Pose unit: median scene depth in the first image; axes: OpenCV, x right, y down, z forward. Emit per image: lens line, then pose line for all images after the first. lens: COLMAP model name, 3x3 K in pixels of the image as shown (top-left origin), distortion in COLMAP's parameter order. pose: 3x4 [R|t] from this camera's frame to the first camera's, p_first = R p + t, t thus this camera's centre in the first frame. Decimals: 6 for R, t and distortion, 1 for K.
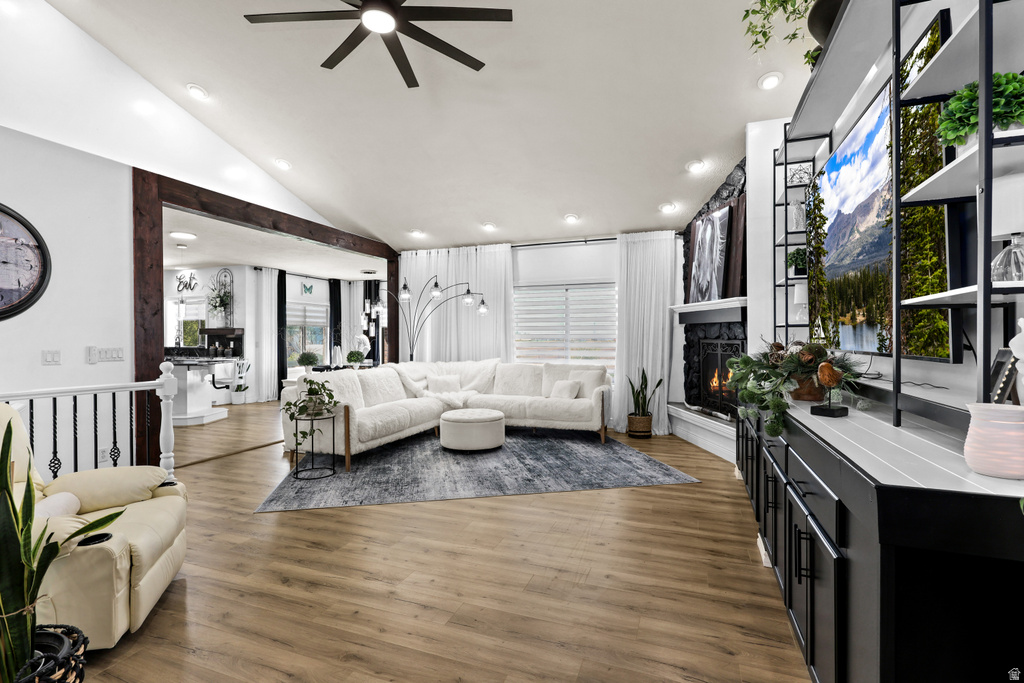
lens RADIAL K [[475.0, 0, 514.7], [0, 475.0, 338.5], [0, 0, 1]] dist [-0.010276, -0.000216]
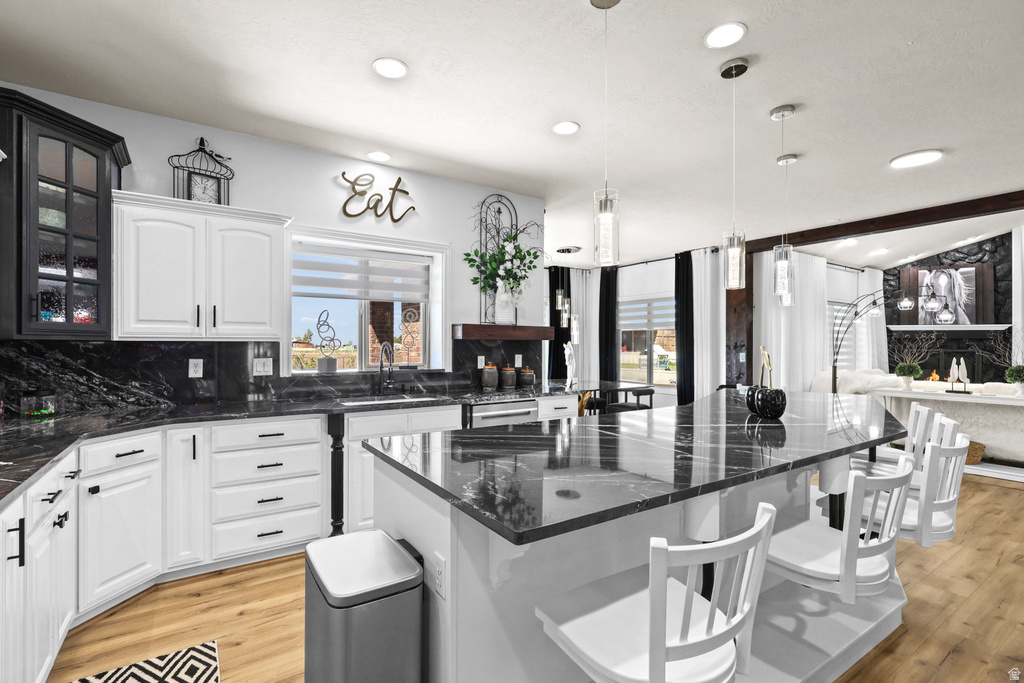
lens RADIAL K [[474.4, 0, 496.2], [0, 474.4, 348.7], [0, 0, 1]] dist [0.001184, 0.000563]
pose [[0.600708, -0.002061, 0.799466, -1.292972], [-0.003126, 0.999983, 0.004927, -0.002167], [-0.799462, -0.005458, 0.600692, 0.962175]]
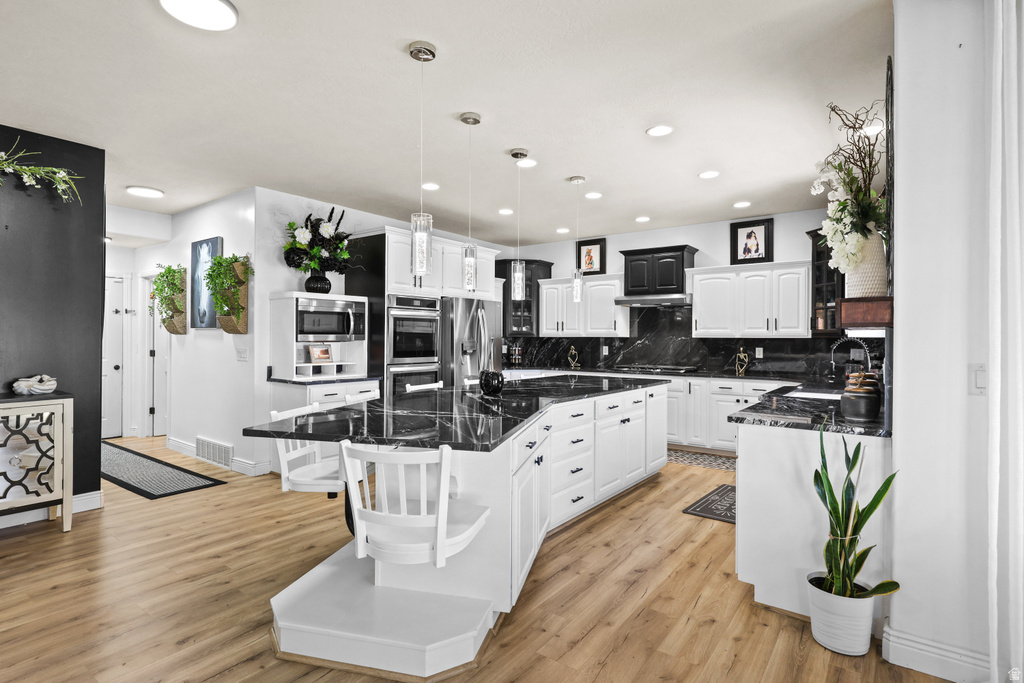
lens RADIAL K [[518.0, 0, 505.7], [0, 518.0, 338.0], [0, 0, 1]] dist [0.001250, 0.000531]
pose [[-0.289741, -0.000966, -0.957104, -0.394596], [-0.004596, 0.999989, 0.000382, -0.003109], [0.957094, 0.004510, -0.289743, 1.176651]]
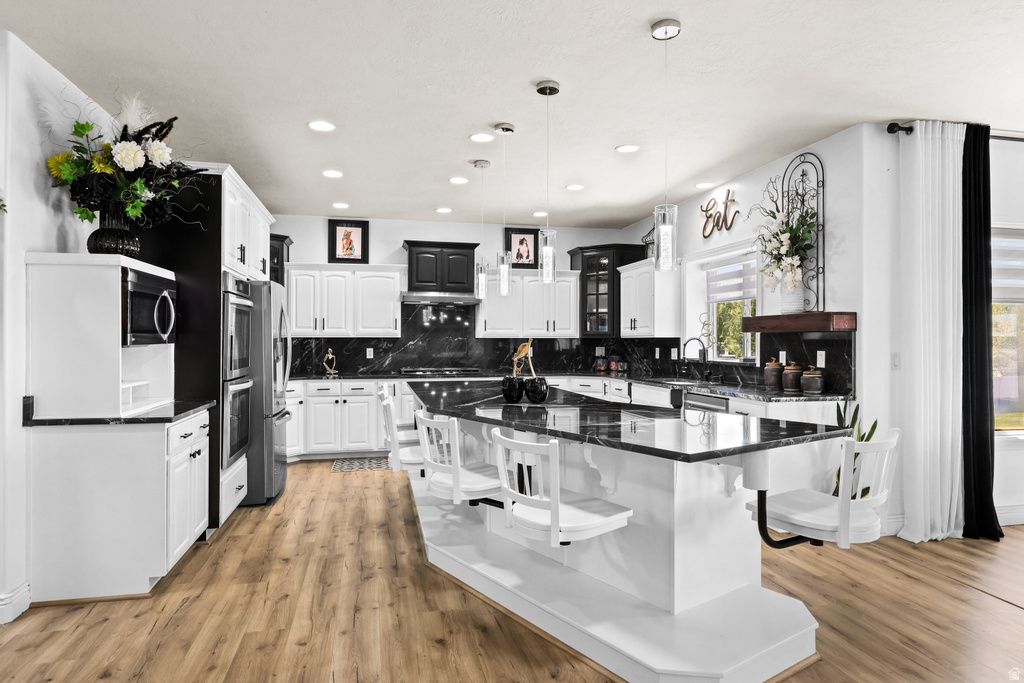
lens RADIAL K [[605.6, 0, 506.9], [0, 605.6, 339.6], [0, 0, 1]] dist [0.004158, -0.000618]
pose [[0.540645, 0.000556, -0.841250, -0.447655], [-0.001186, 0.999999, -0.000101, -0.002120], [0.841250, 0.001052, 0.540646, 0.726082]]
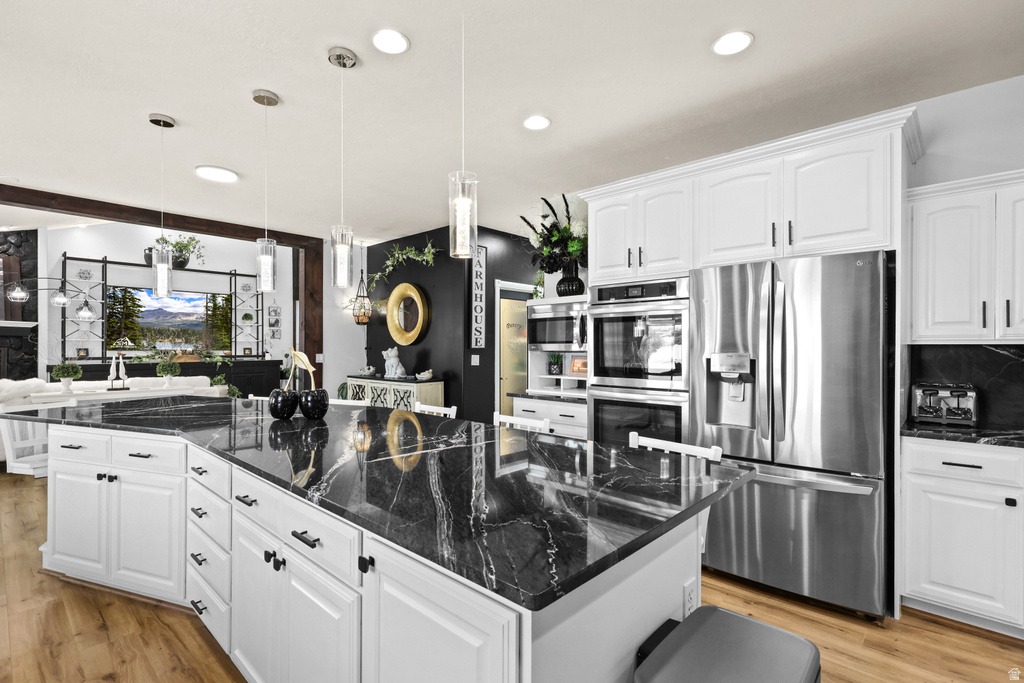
lens RADIAL K [[489.8, 0, 509.5], [0, 489.8, 348.3], [0, 0, 1]] dist [0.003226, -0.000975]
pose [[-0.919806, -0.004099, 0.392353, -1.158147], [-0.002444, 0.999986, 0.004716, -0.003615], [-0.392366, 0.003379, -0.919803, 1.291516]]
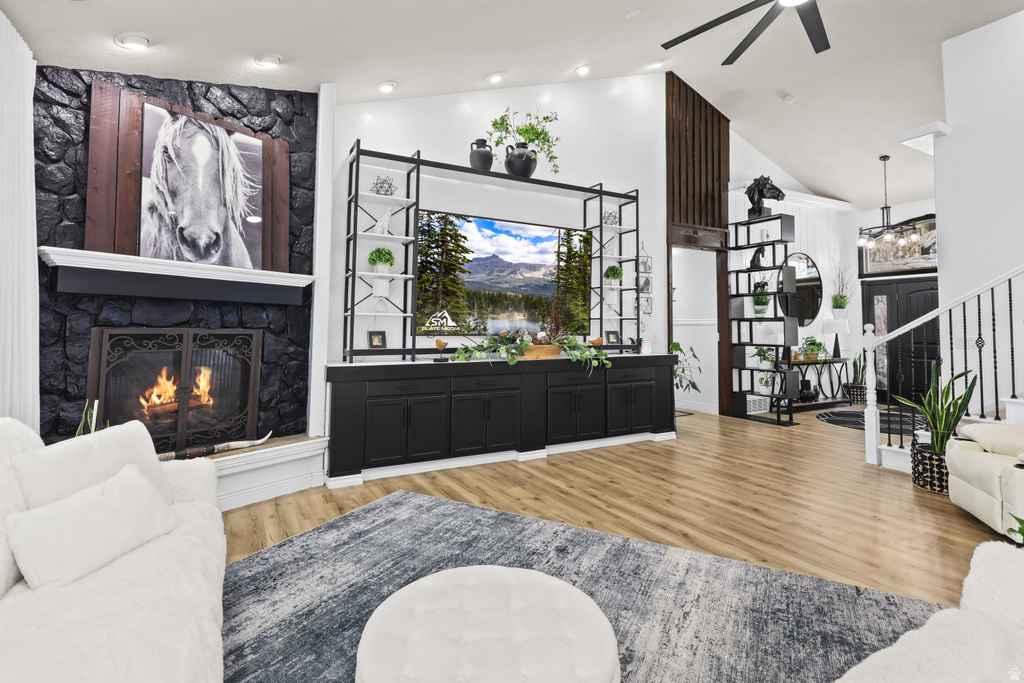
lens RADIAL K [[474.4, 0, 501.9], [0, 474.4, 299.9], [0, 0, 1]] dist [0.001184, 0.000563]
pose [[-0.753651, 0.036041, 0.656286, -0.204597], [-0.004285, 0.998205, -0.059739, 0.000379], [-0.657261, -0.047834, -0.752143, 0.930883]]
